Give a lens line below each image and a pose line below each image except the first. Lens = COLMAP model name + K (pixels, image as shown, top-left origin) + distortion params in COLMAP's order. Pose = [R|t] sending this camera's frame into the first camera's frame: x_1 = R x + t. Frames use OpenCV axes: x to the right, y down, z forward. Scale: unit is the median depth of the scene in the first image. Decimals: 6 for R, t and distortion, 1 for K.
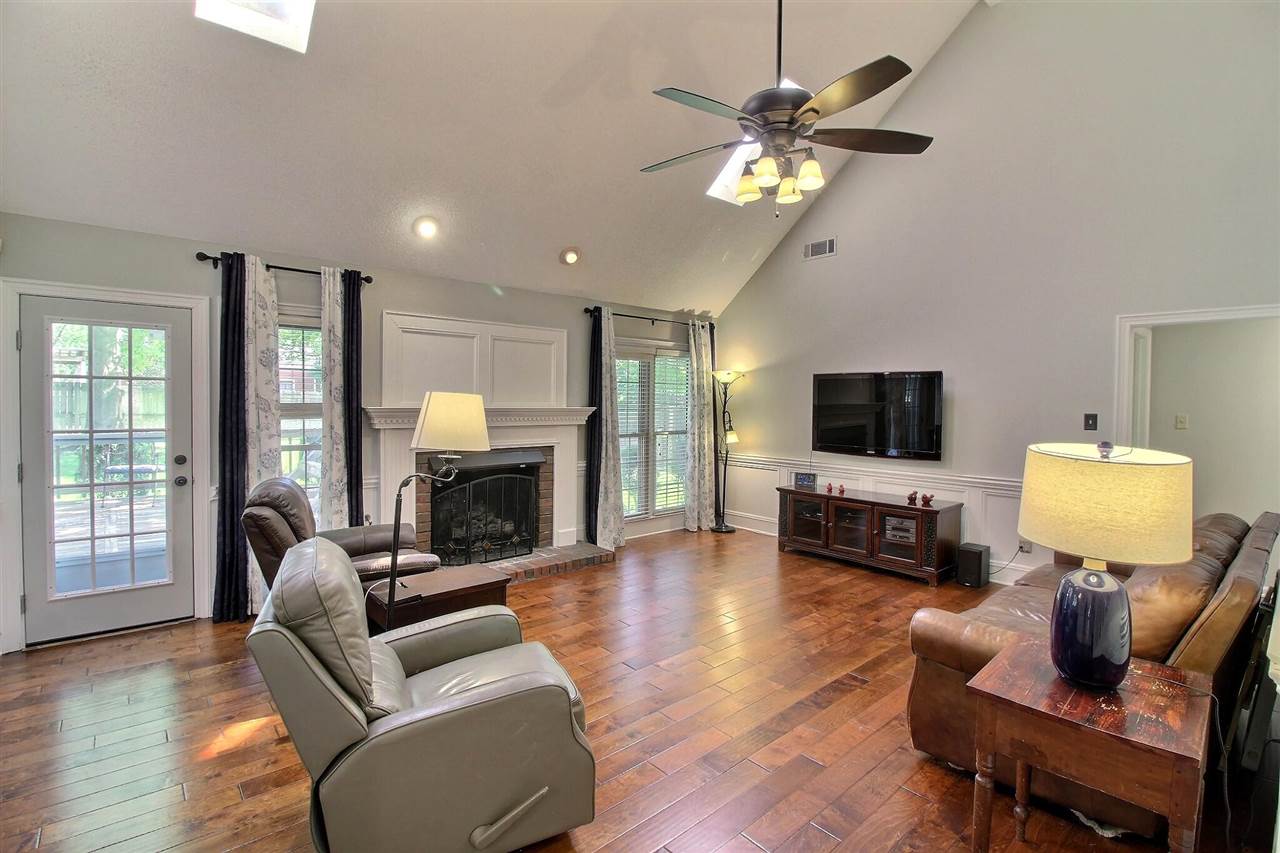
lens RADIAL K [[592.4, 0, 631.5], [0, 592.4, 416.1], [0, 0, 1]] dist [-0.002075, -0.014046]
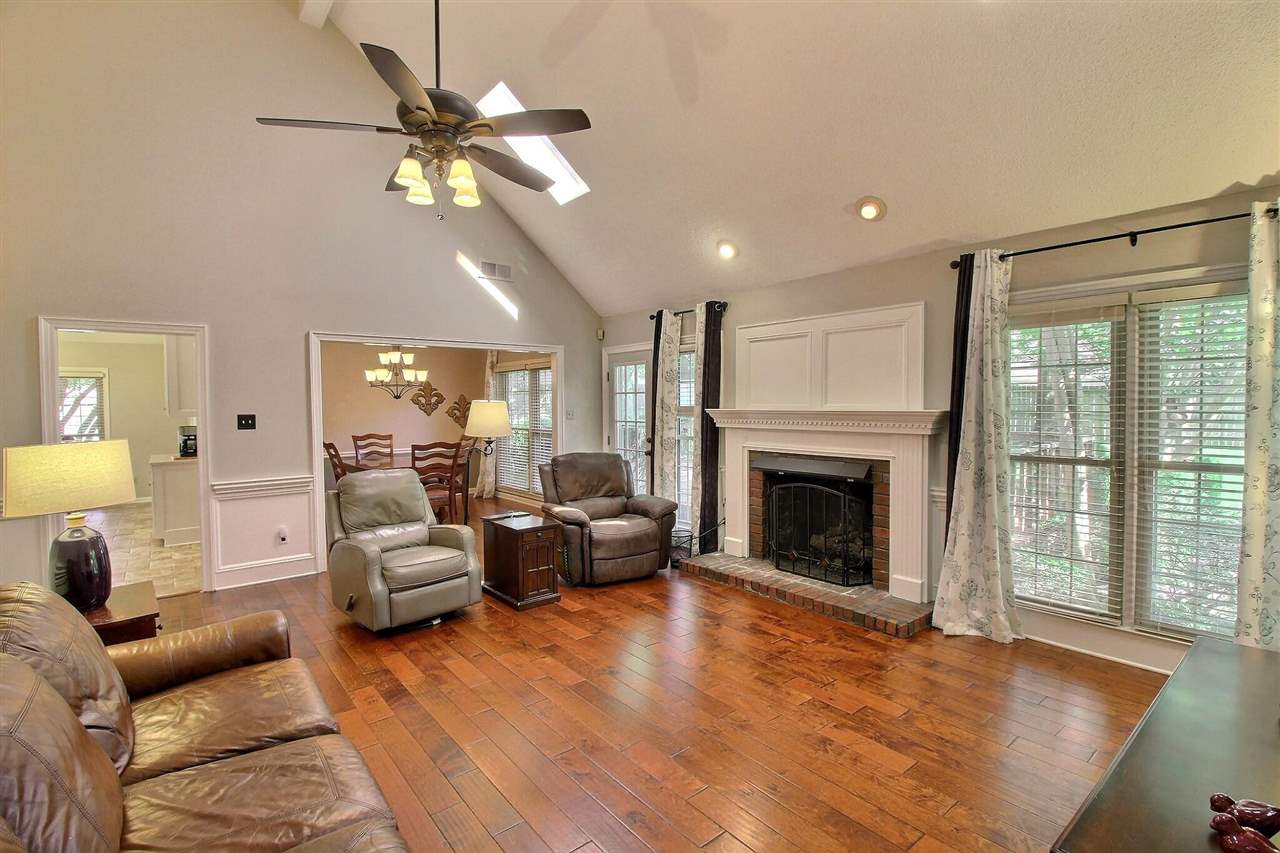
lens RADIAL K [[592.4, 0, 631.5], [0, 592.4, 416.1], [0, 0, 1]] dist [-0.002075, -0.014046]
pose [[-0.039149, 0.011851, -0.999163, 0.785382], [-0.016965, 0.999778, 0.012523, -0.013071], [0.999089, 0.017441, -0.038939, 0.861241]]
